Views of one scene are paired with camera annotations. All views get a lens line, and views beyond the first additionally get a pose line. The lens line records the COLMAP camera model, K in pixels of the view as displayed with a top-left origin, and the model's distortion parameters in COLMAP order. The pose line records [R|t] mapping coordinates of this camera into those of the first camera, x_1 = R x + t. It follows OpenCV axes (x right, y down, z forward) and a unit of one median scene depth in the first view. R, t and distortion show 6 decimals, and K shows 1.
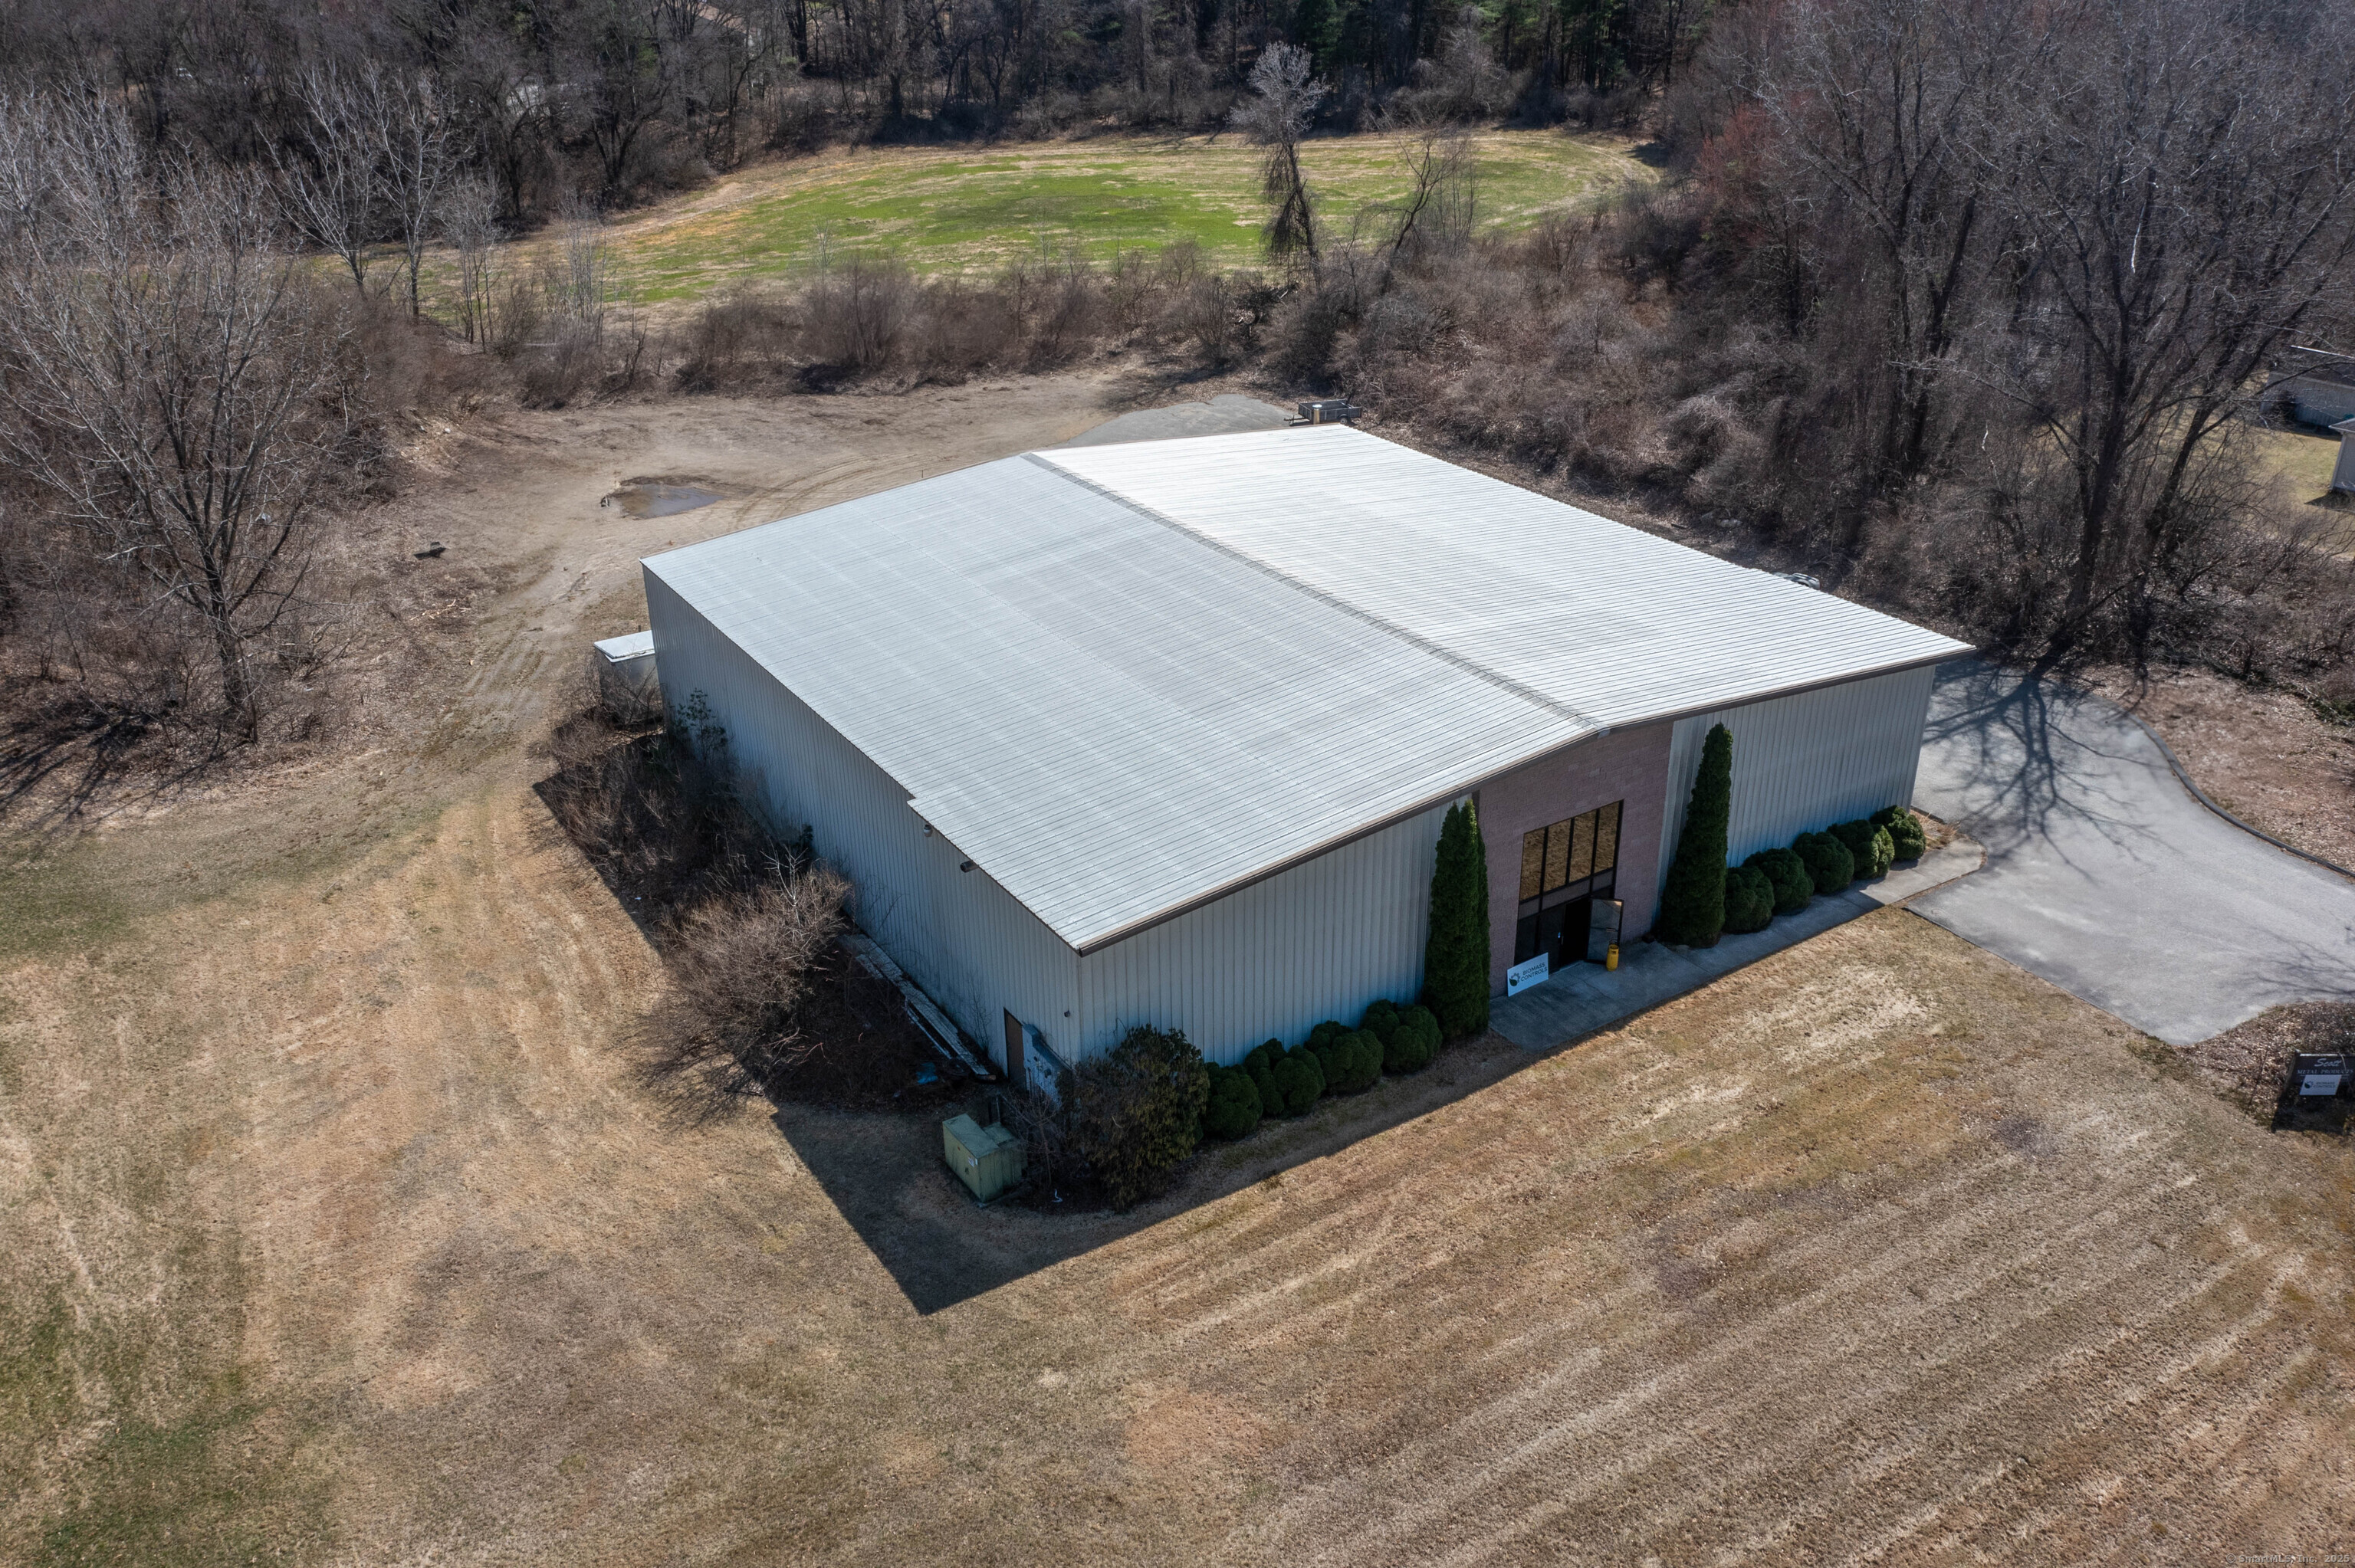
lens RADIAL K [[1838.5, 0, 1183.8], [0, 1838.5, 795.8], [0, 0, 1]] dist [-0.027901, 0.008540]
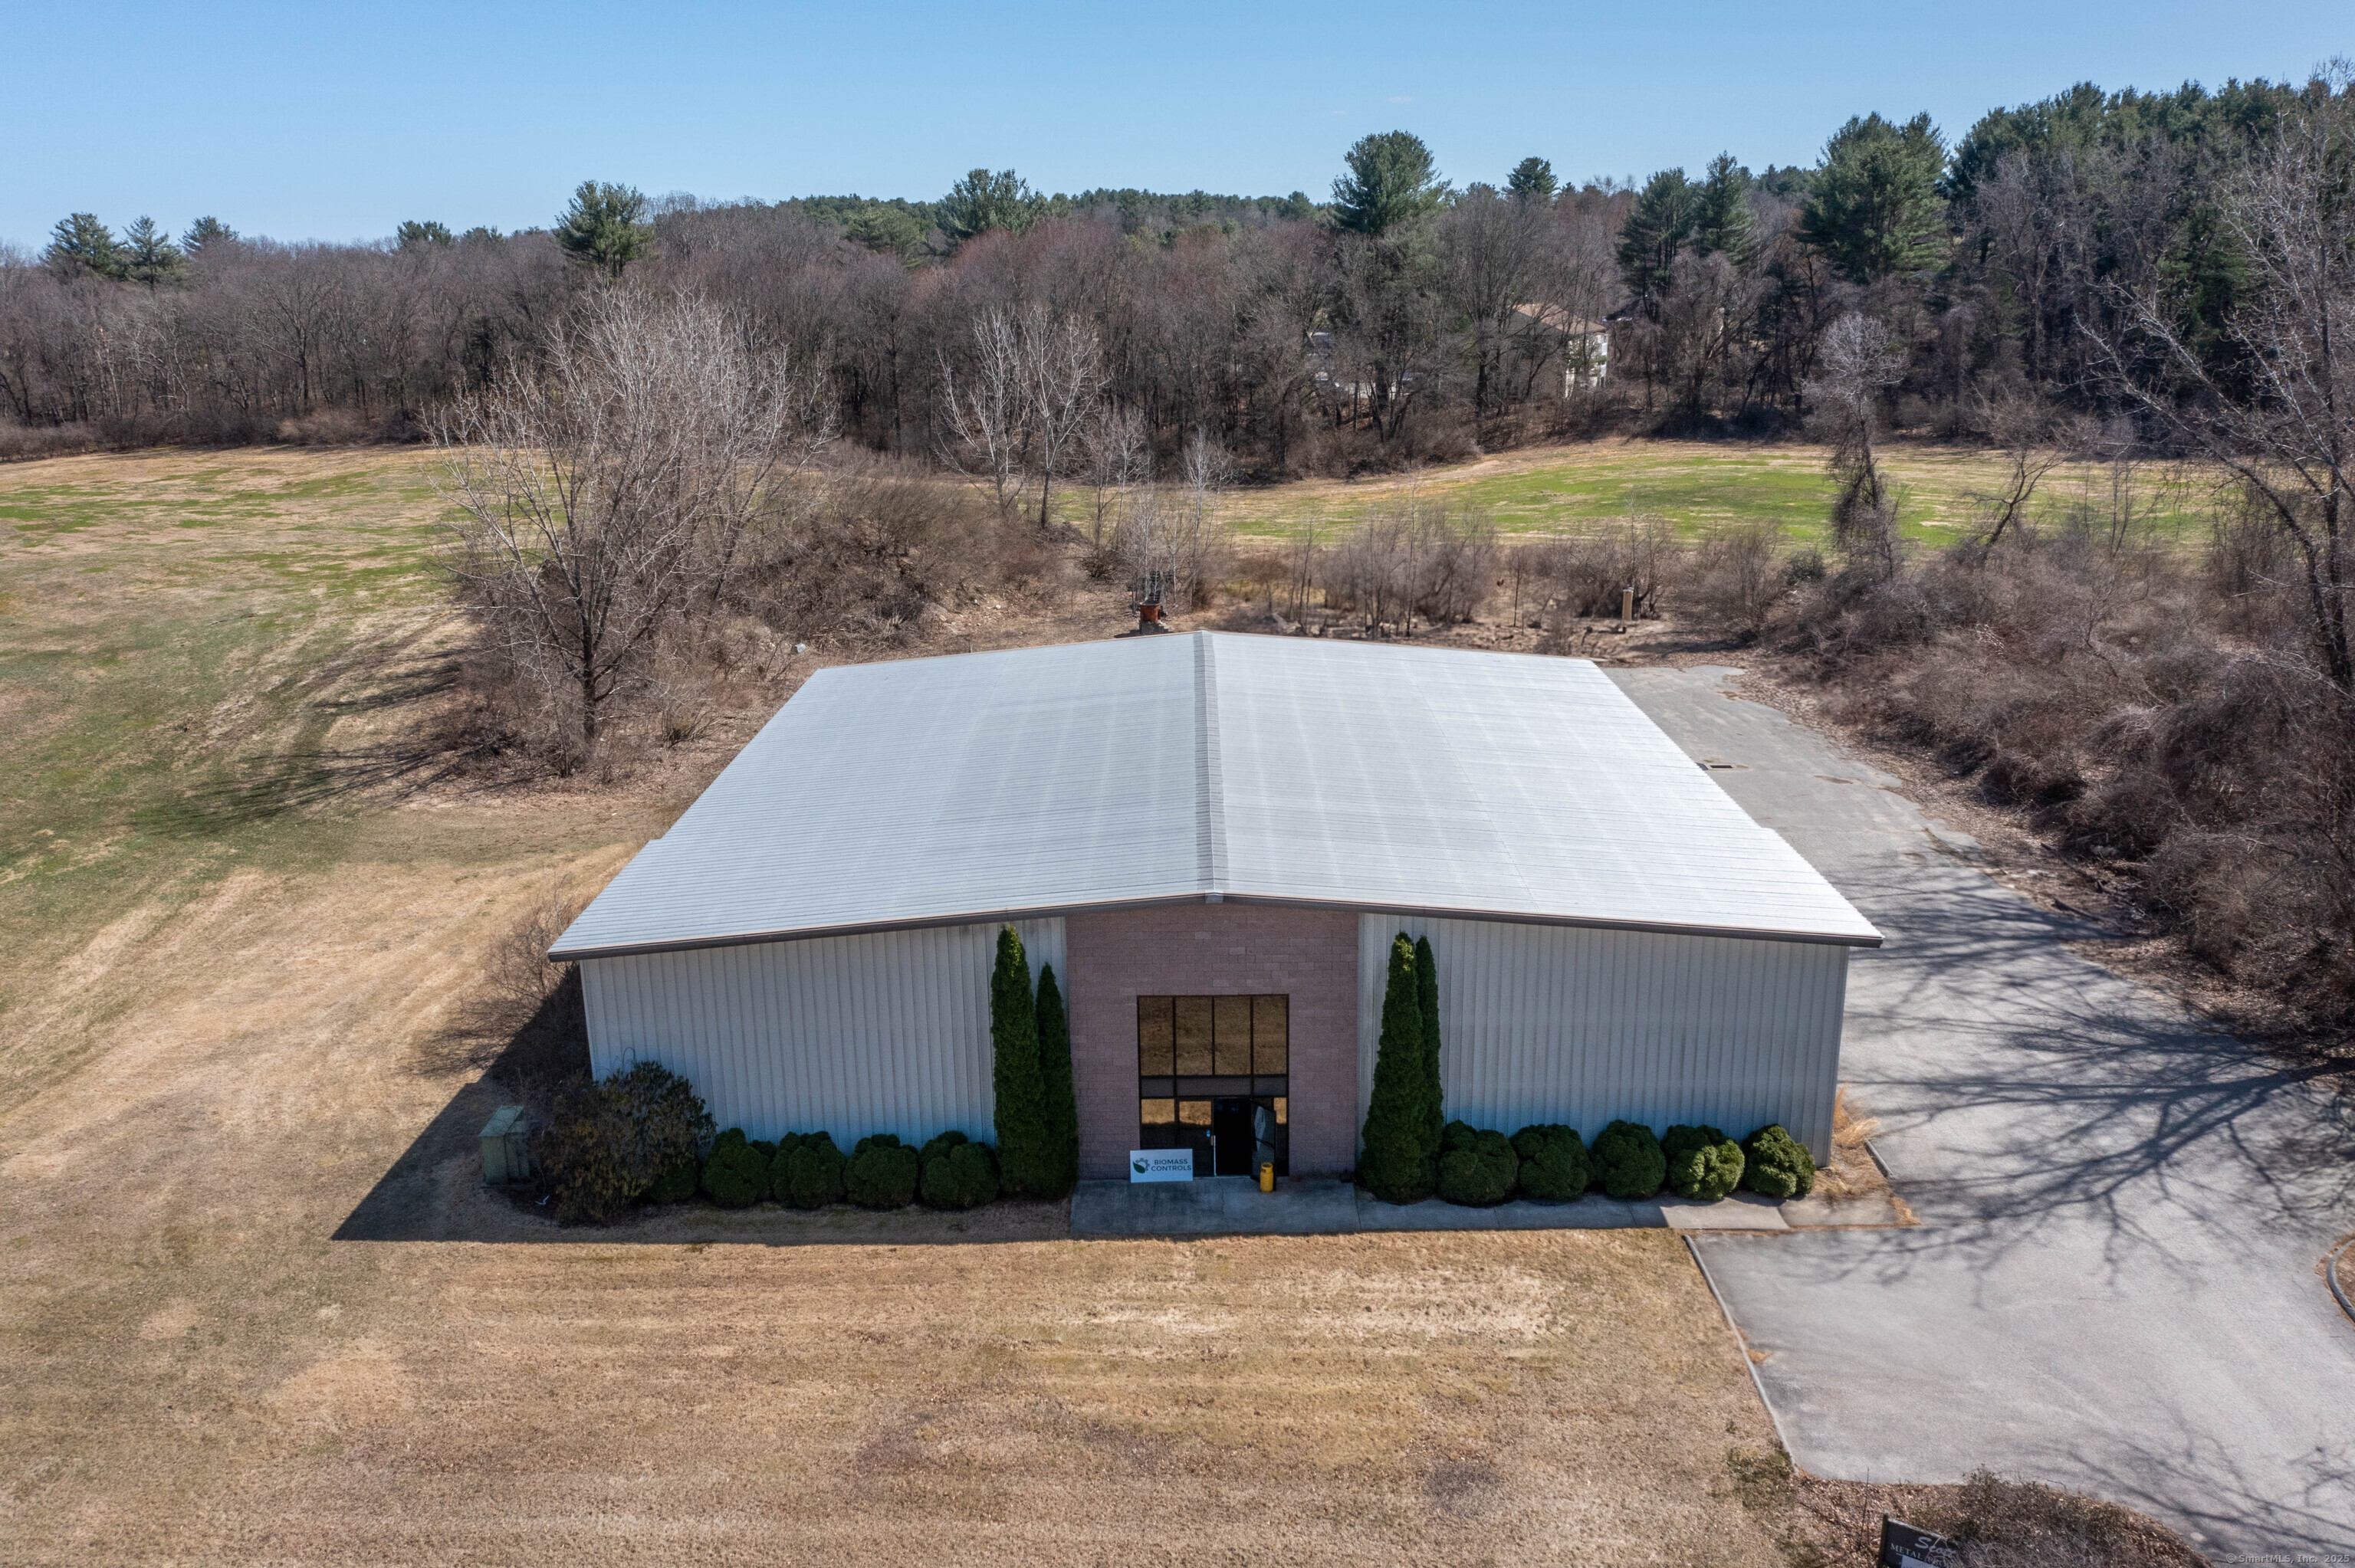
lens RADIAL K [[1839.4, 0, 1177.5], [0, 1839.4, 784.0], [0, 0, 1]] dist [-0.031443, -0.006495]
pose [[0.837215, 0.150028, -0.525893, 0.631565], [-0.241661, 0.964144, -0.109667, 0.013980], [0.490583, 0.218903, 0.843451, 0.207163]]
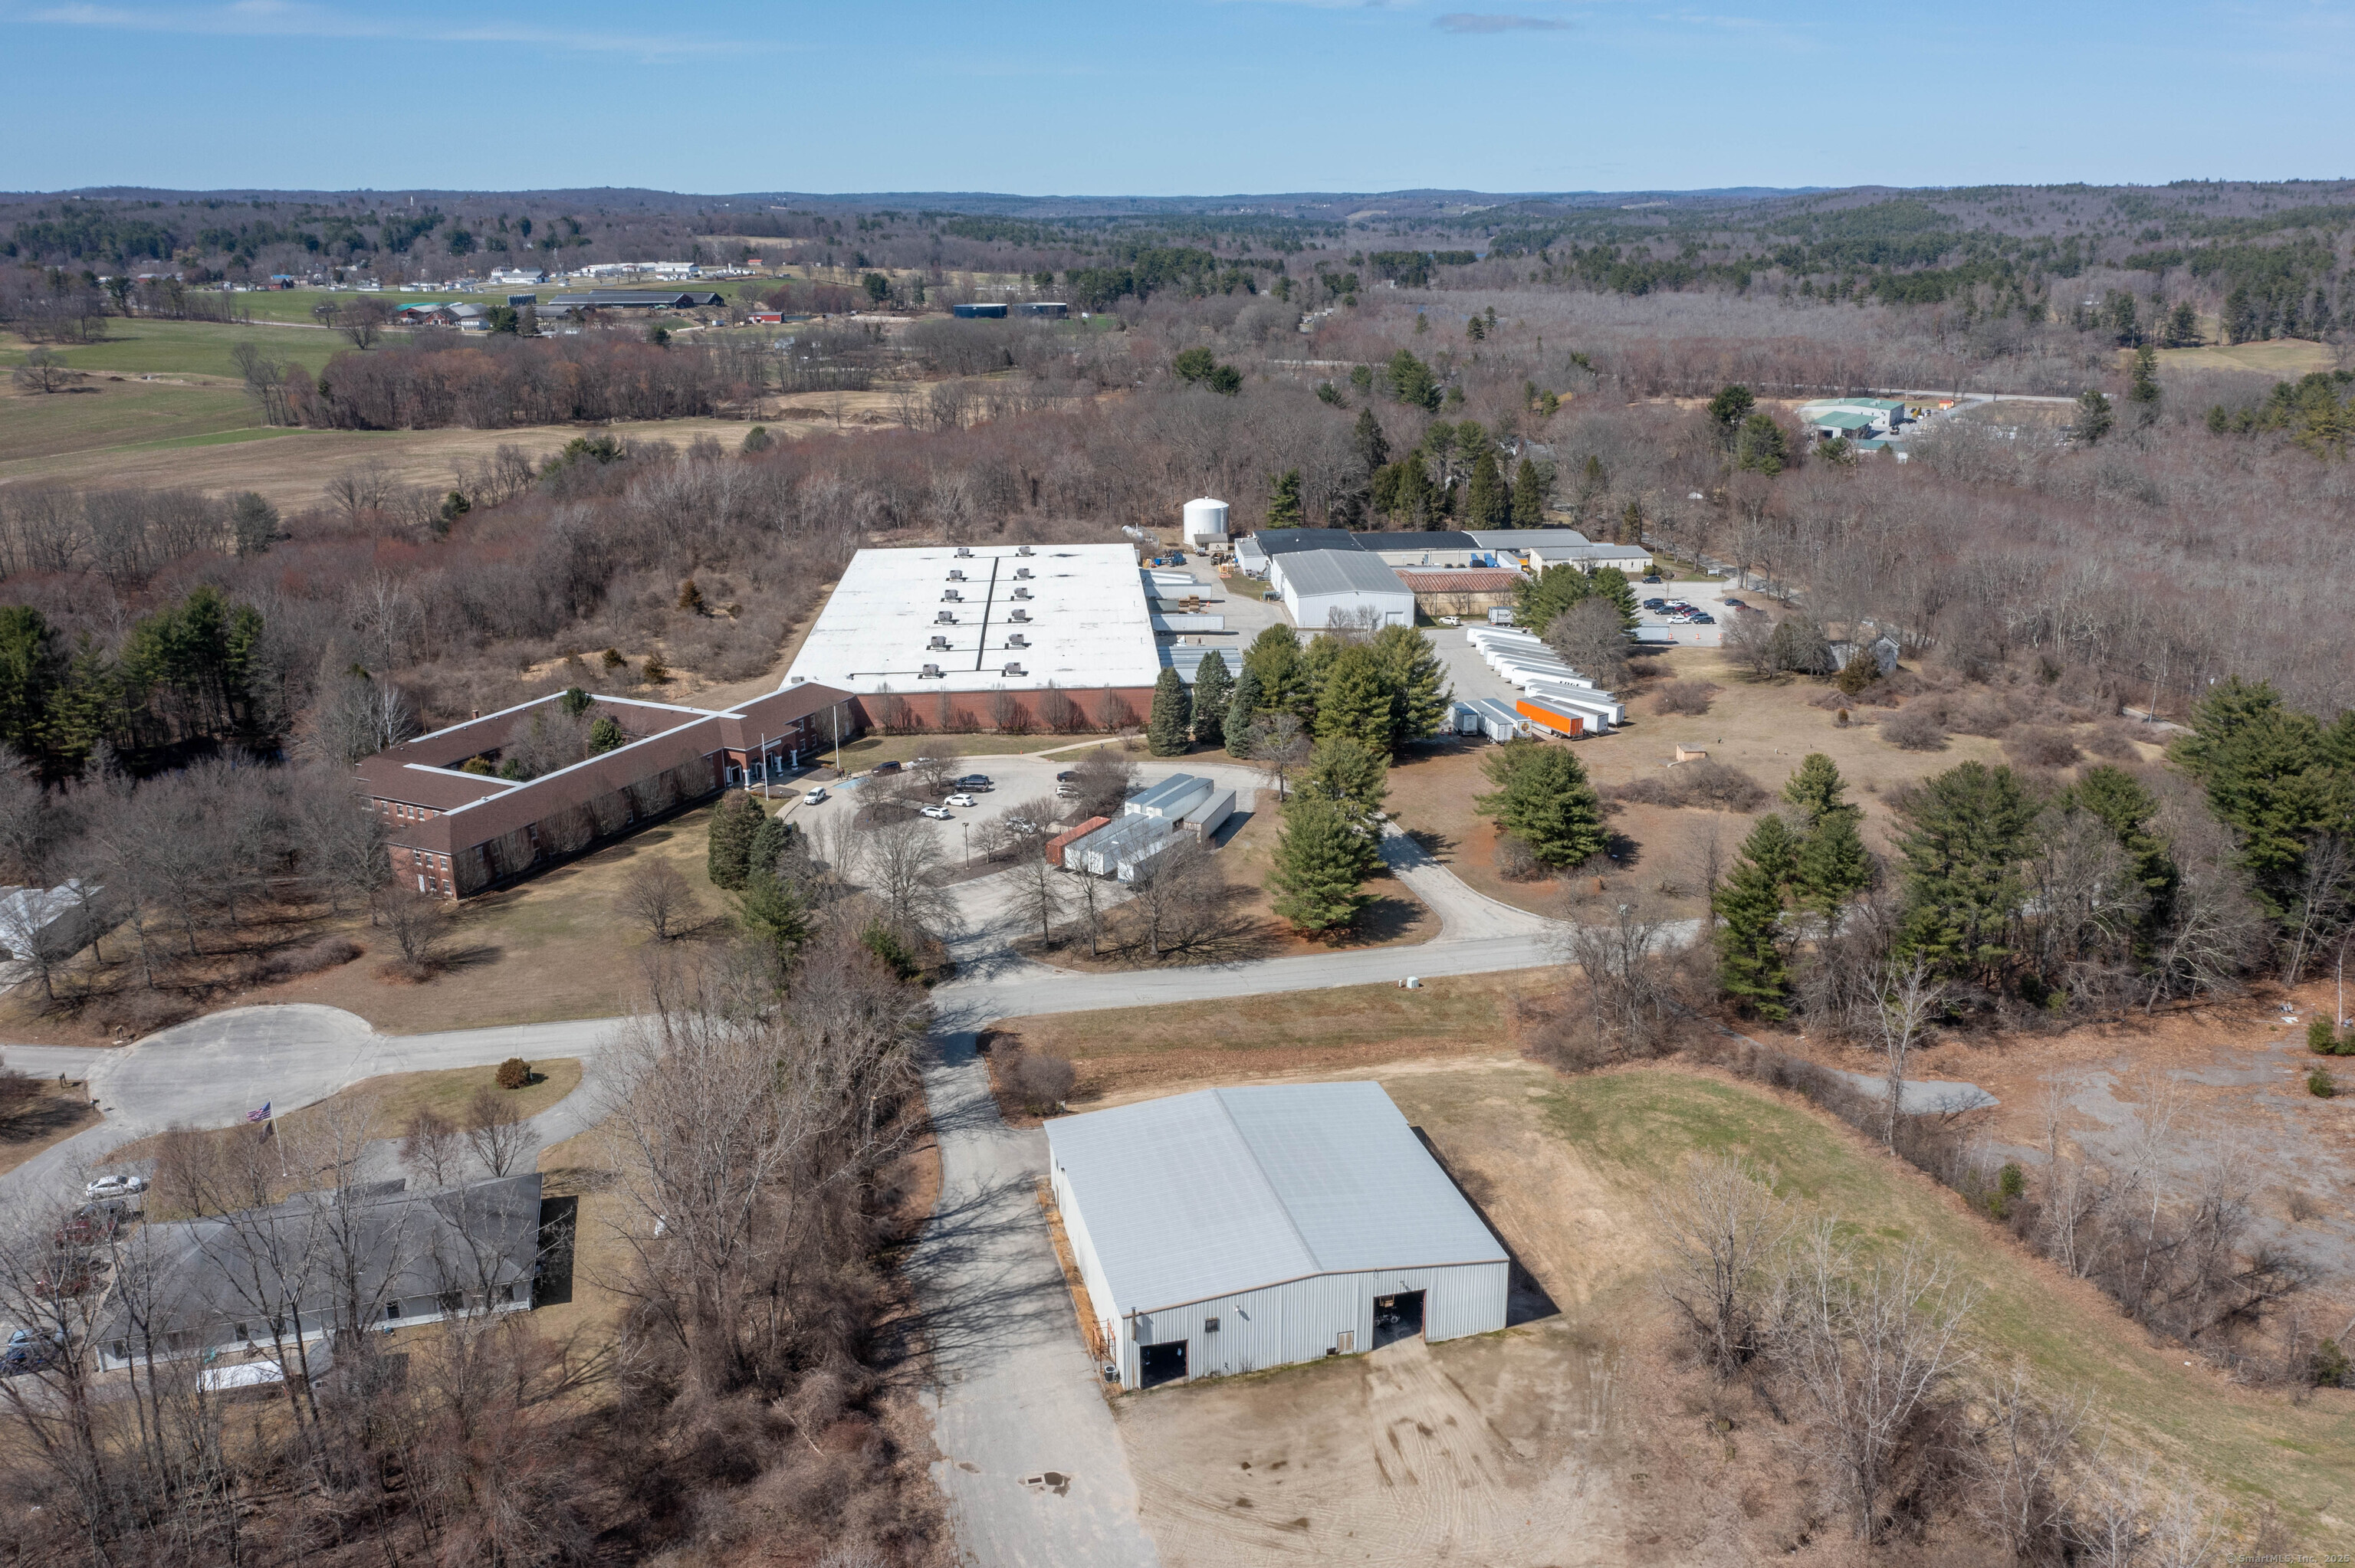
lens RADIAL K [[1851.4, 0, 1189.9], [0, 1851.4, 782.7], [0, 0, 1]] dist [-0.028904, 0.003198]
pose [[-0.949170, -0.076615, 0.305297, -0.713911], [0.155805, 0.728408, 0.667193, -2.643152], [-0.273498, 0.680847, -0.679446, 2.818359]]
